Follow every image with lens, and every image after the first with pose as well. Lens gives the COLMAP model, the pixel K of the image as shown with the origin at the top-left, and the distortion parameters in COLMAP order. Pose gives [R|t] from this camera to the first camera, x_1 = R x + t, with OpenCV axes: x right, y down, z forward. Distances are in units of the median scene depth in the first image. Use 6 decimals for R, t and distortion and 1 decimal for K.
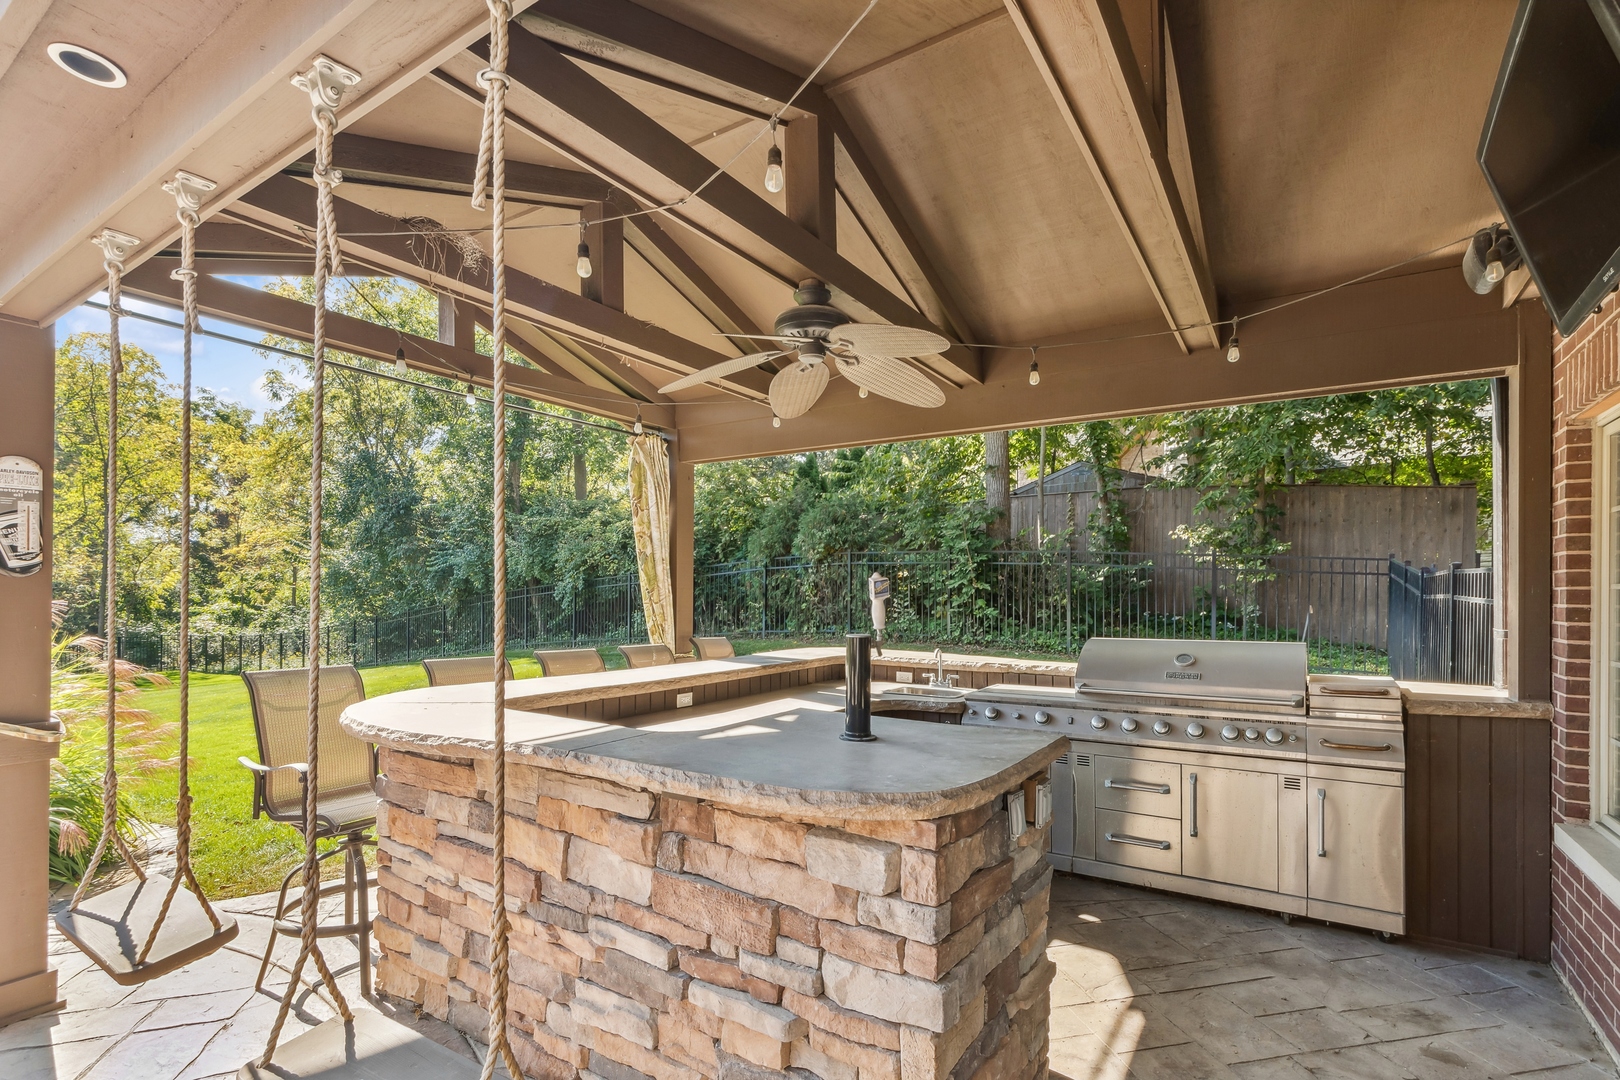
lens RADIAL K [[759.0, 0, 806.9], [0, 759.0, 606.9], [0, 0, 1]] dist [0.001100, -0.005796]
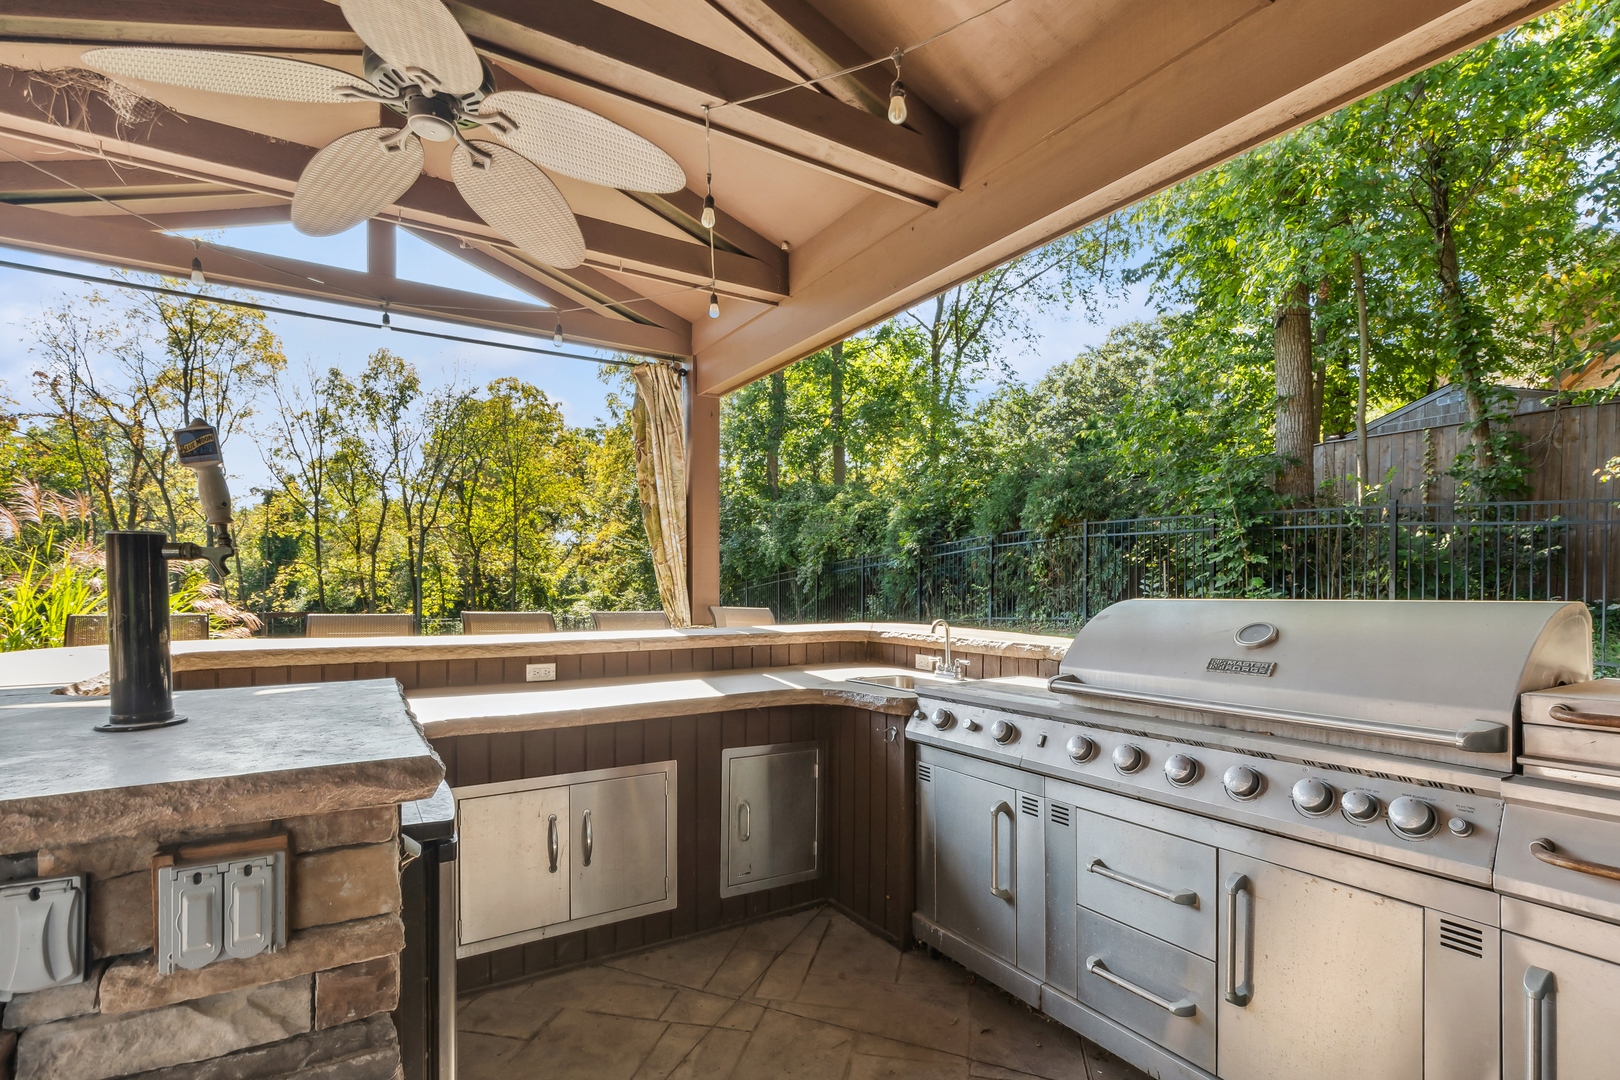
lens RADIAL K [[759.0, 0, 806.9], [0, 759.0, 606.9], [0, 0, 1]] dist [0.001100, -0.005796]
pose [[0.906297, 0.011988, -0.422472, 0.138513], [-0.009247, 0.999921, 0.008536, 0.015771], [0.422541, -0.003829, 0.906336, 0.137317]]
